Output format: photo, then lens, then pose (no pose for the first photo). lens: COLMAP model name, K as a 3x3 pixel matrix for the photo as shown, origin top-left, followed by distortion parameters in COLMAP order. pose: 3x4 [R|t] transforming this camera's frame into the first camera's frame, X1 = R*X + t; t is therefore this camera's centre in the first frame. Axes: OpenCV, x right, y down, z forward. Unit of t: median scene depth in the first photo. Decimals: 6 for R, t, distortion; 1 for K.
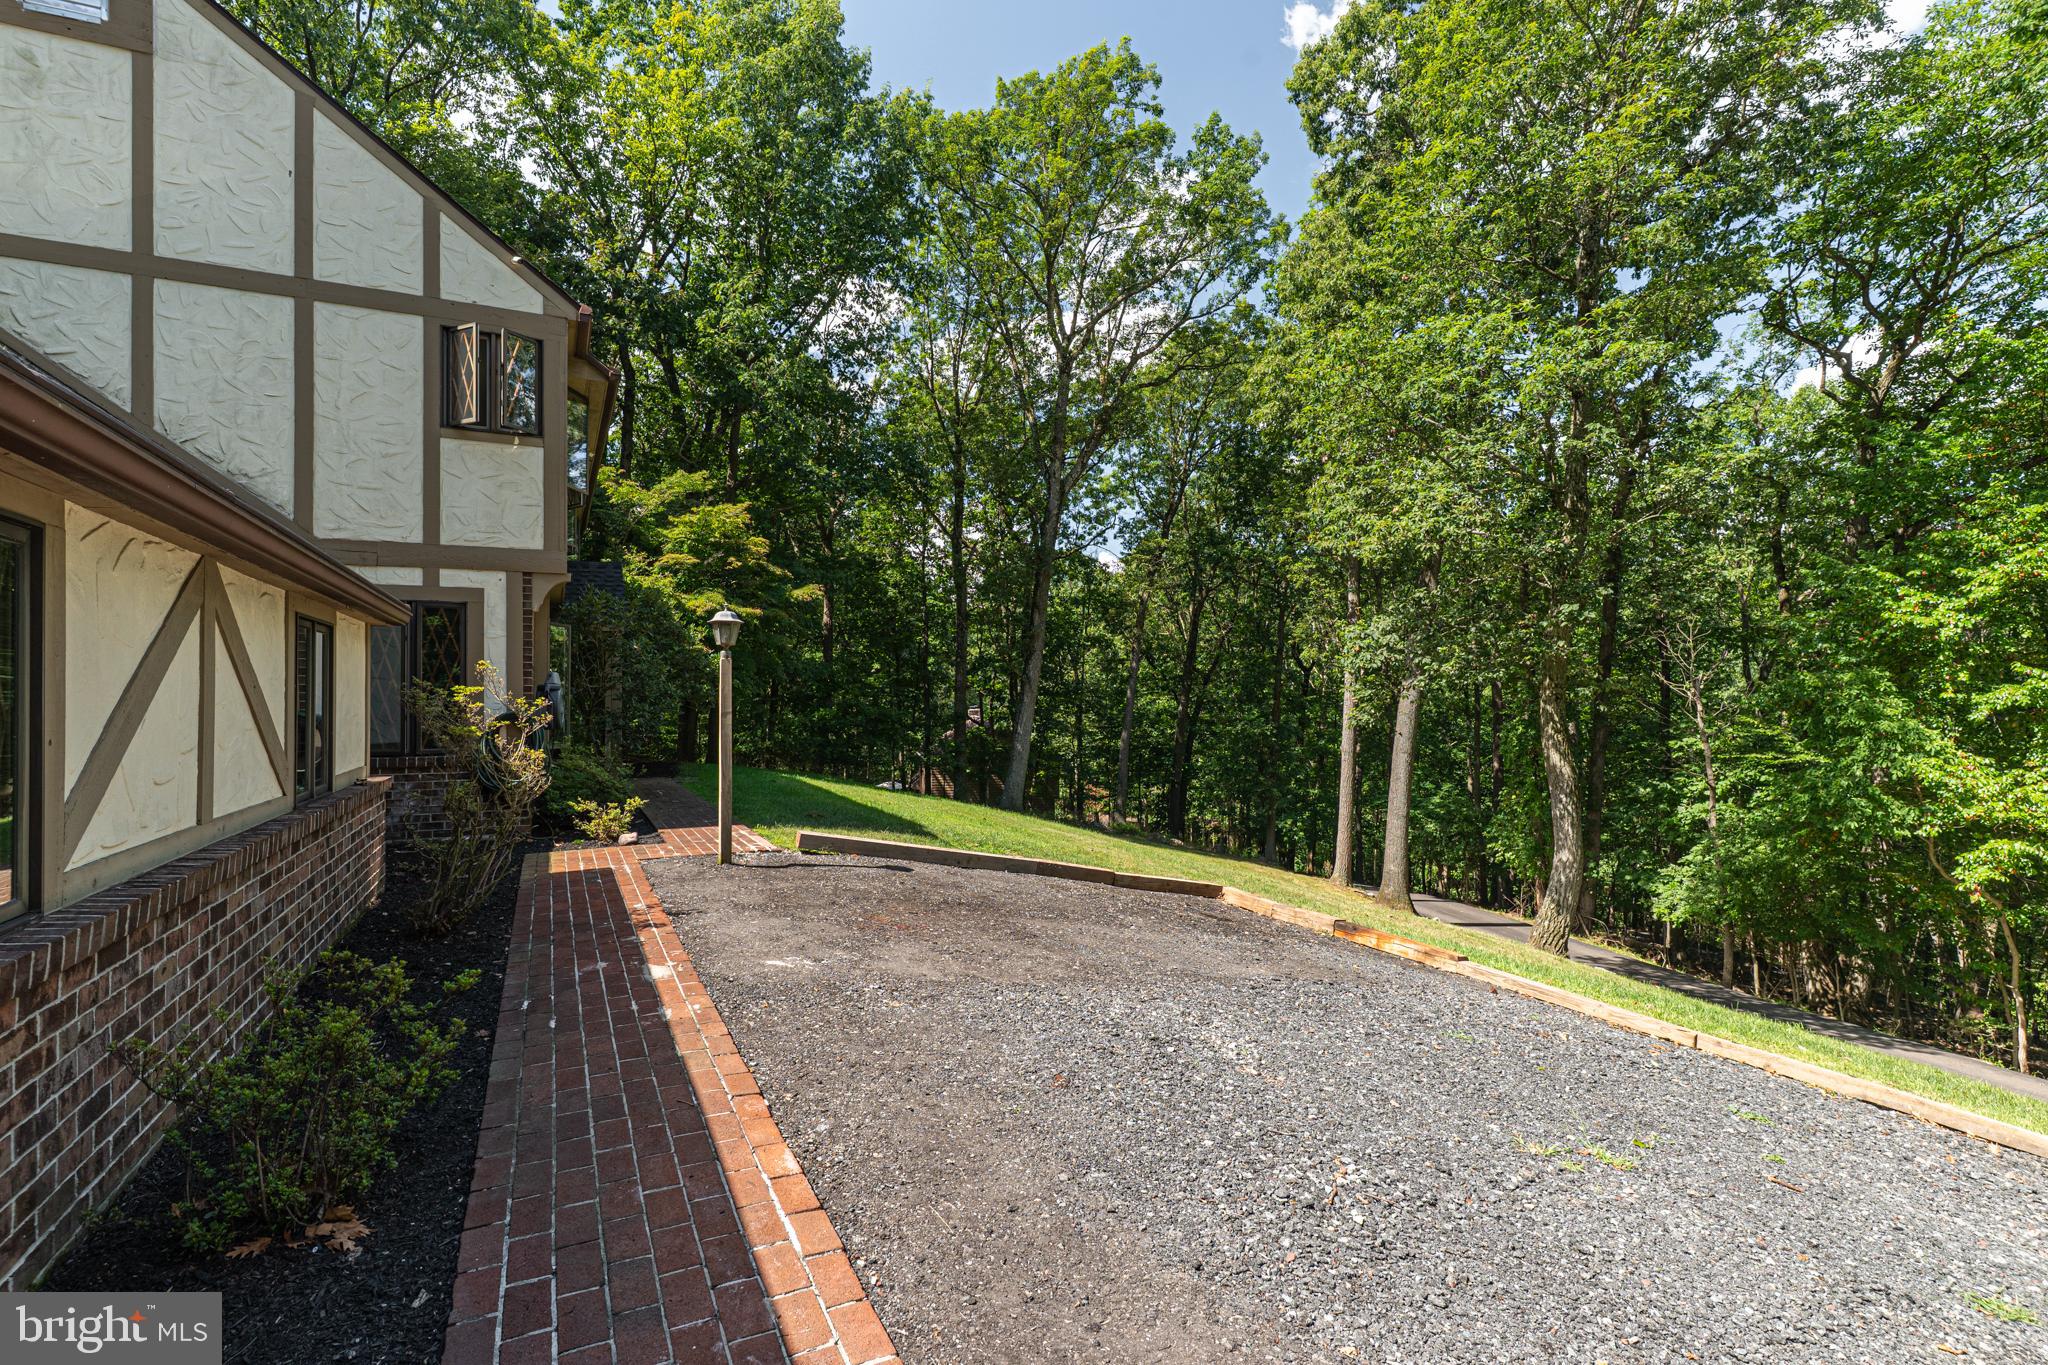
lens RADIAL K [[991.0, 0, 1021.6], [0, 991.0, 691.0], [0, 0, 1]] dist [0.004003, 0.000448]
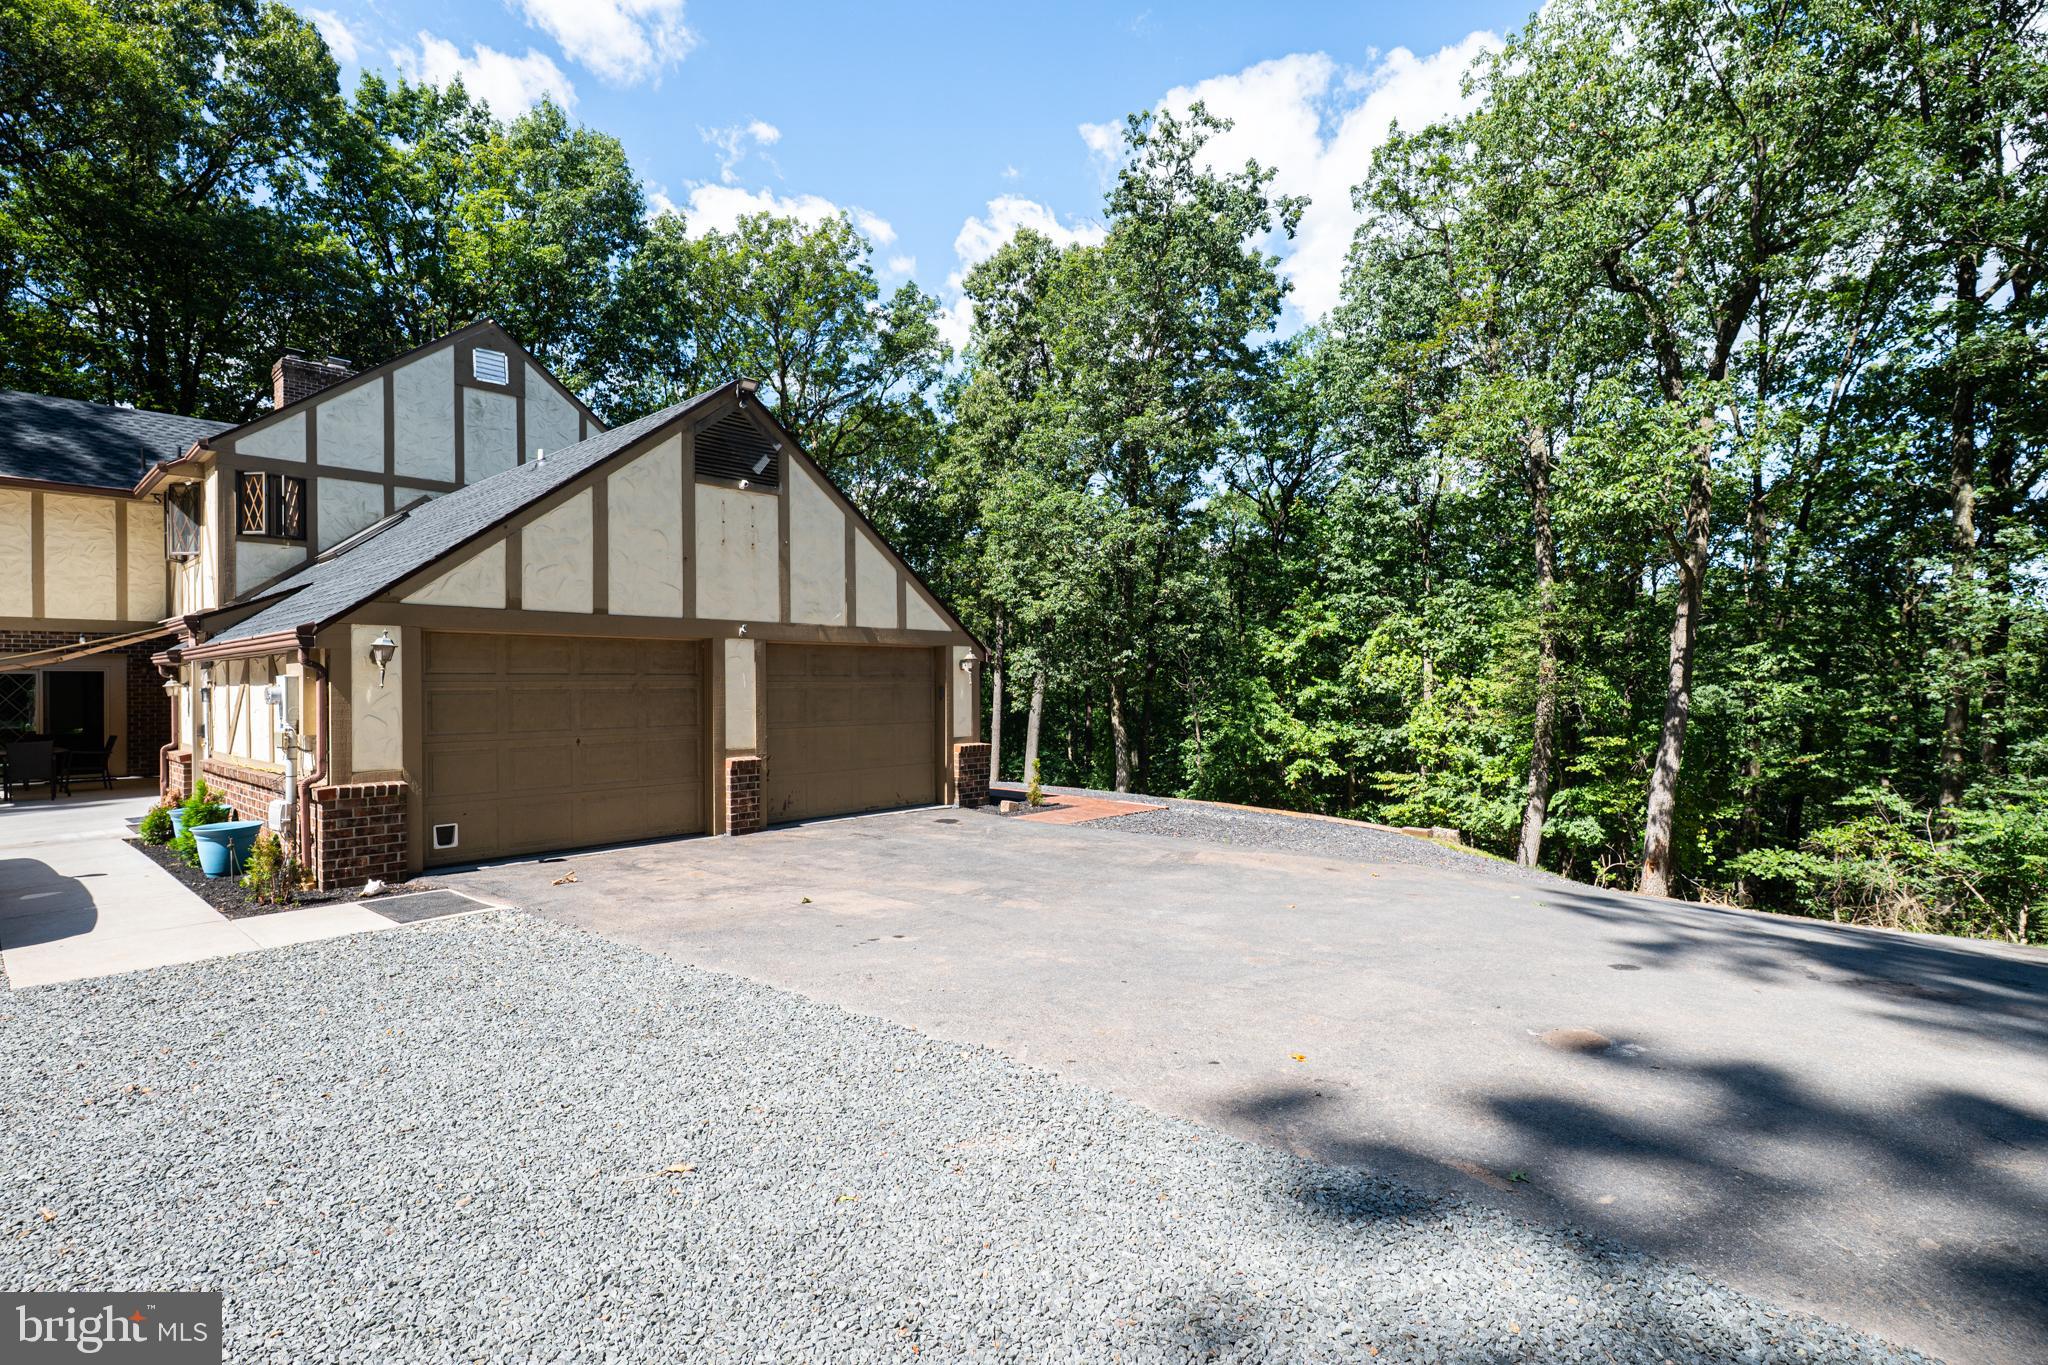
lens RADIAL K [[991.0, 0, 1024.5], [0, 991.0, 685.1], [0, 0, 1]] dist [0.004003, 0.000448]
pose [[0.926370, -0.000844, 0.376613, -0.213246], [-0.000671, 0.999992, 0.003891, -0.010155], [-0.376614, -0.003857, 0.926362, -0.428608]]
